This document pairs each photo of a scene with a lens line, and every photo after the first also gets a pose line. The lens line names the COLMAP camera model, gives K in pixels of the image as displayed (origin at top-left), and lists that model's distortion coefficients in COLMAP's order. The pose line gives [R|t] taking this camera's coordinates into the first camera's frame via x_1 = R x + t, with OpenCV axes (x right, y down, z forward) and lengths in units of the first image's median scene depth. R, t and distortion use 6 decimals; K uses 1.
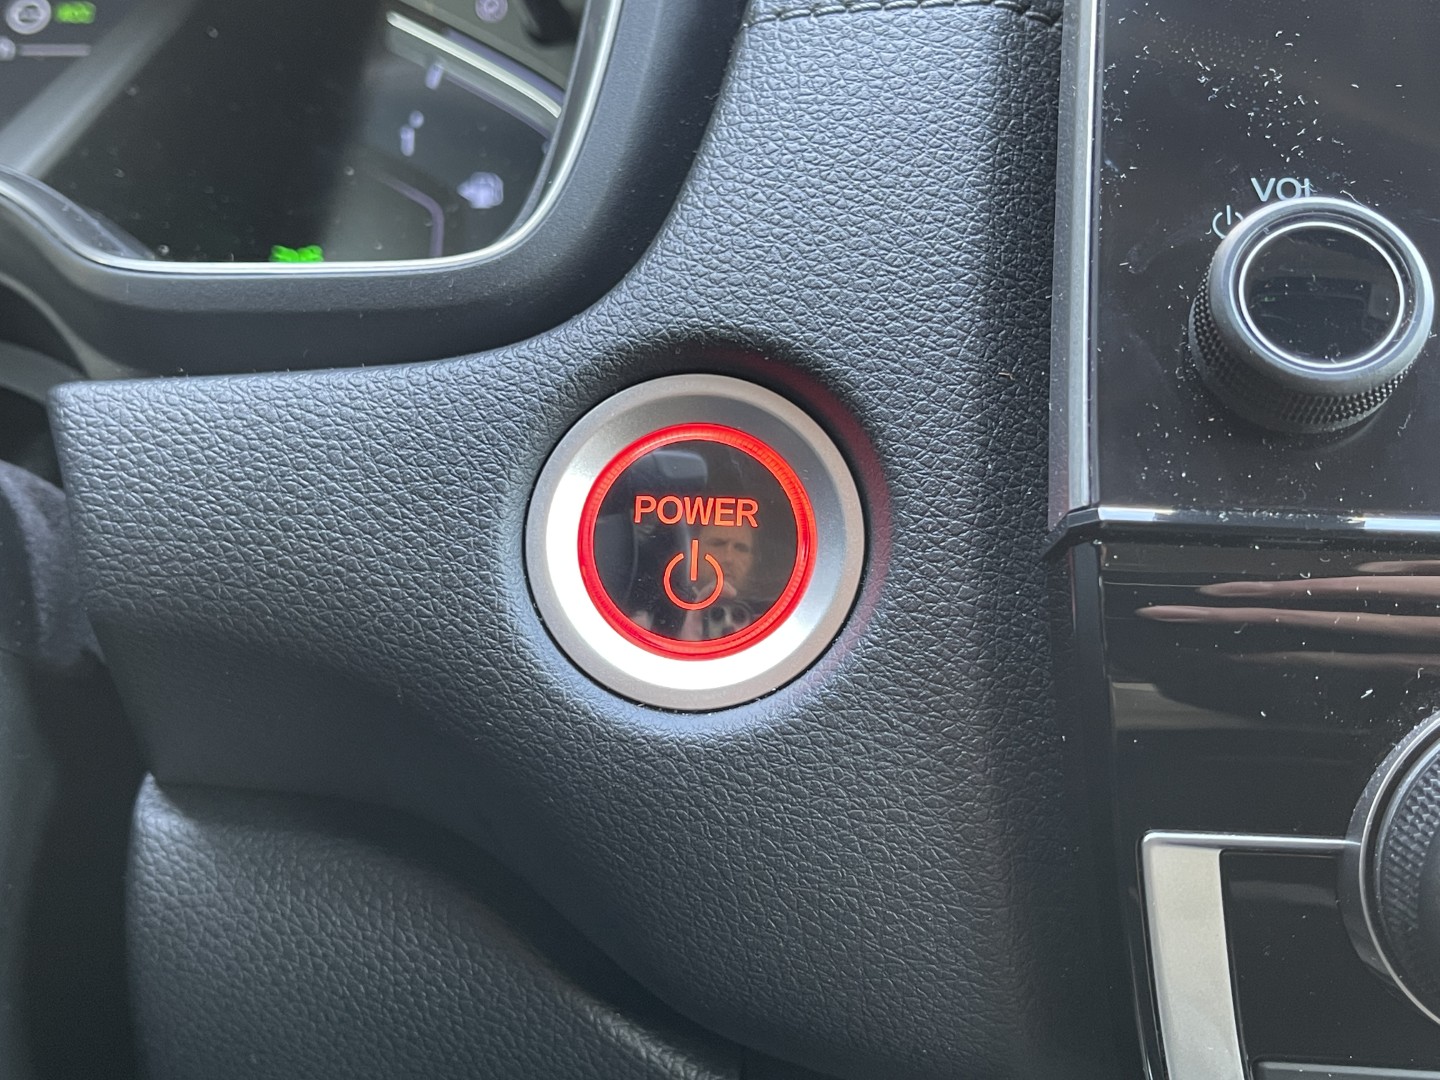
lens RADIAL K [[1711.2, 0, 720.3], [0, 1711.2, 546.8], [0, 0, 1]] dist [0.072218, 0.000000]
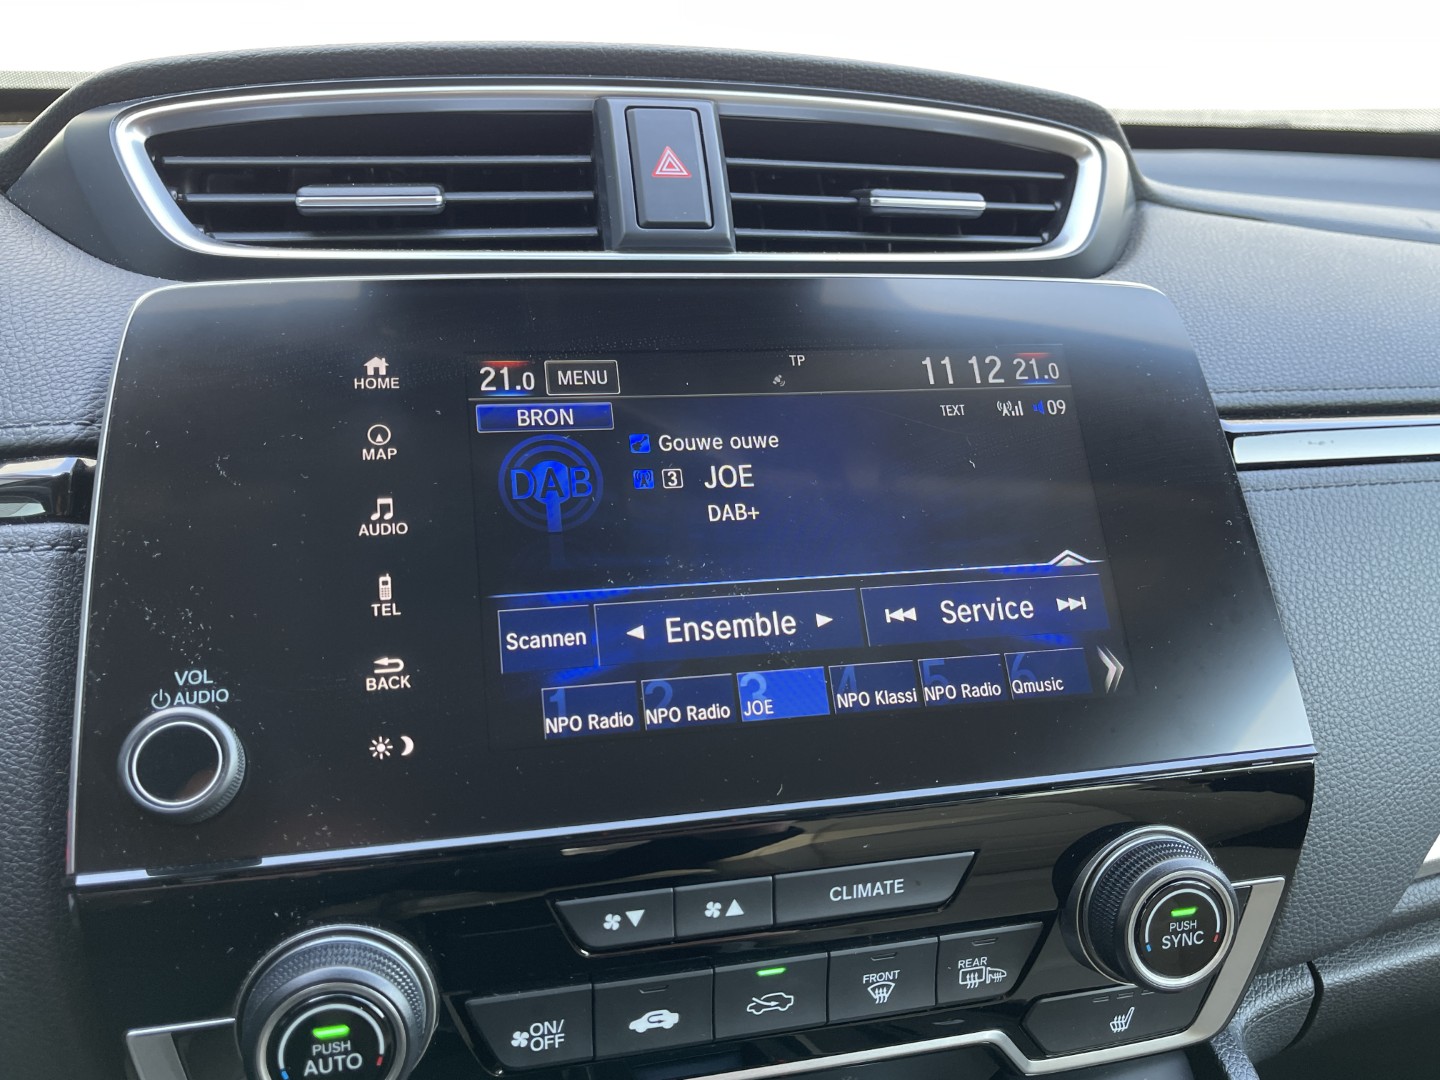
lens RADIAL K [[1186.0, 0, 720.6], [0, 1186.0, 539.6], [0, 0, 1]] dist [0.001068, -0.005023]
pose [[0.936230, -0.077739, 0.342680, 0.417144], [0.066503, 0.996796, 0.044438, -0.362371], [-0.345037, -0.018815, 0.938400, -0.419591]]
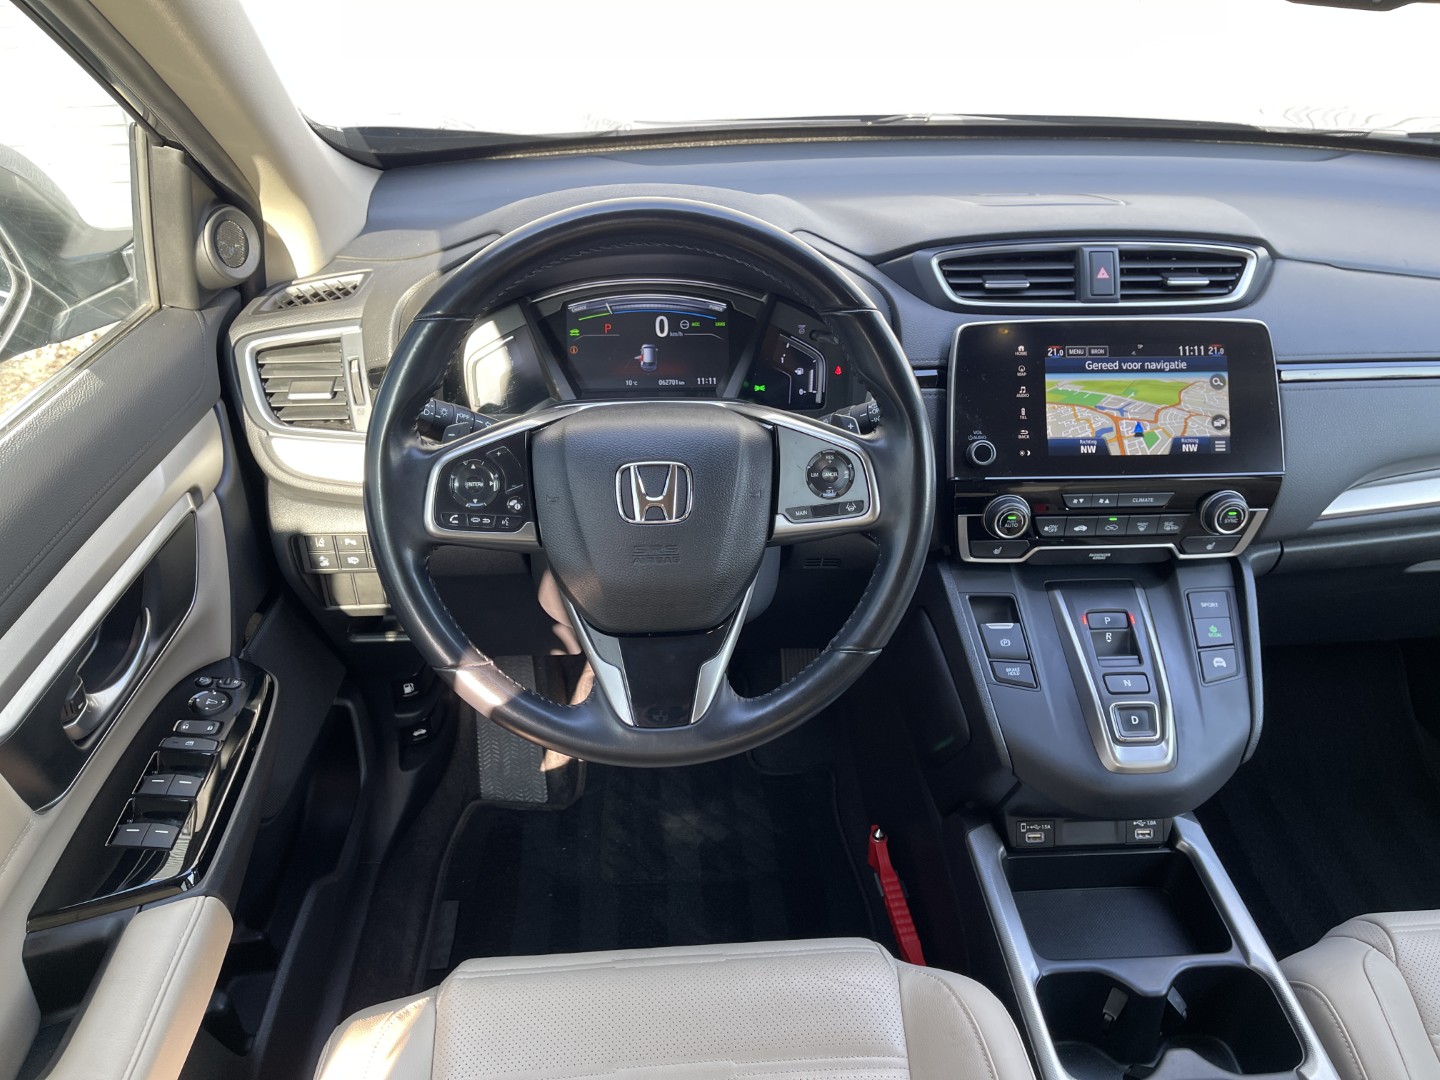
lens RADIAL K [[1056.0, 0, 722.0], [0, 1056.0, 536.7], [0, 0, 1]] dist [0.008941, -0.006537]
pose [[0.984281, -0.075941, 0.159446, -1.508274], [0.027342, 0.957468, 0.287242, -1.093203], [-0.174478, -0.278367, 0.944494, -3.228021]]
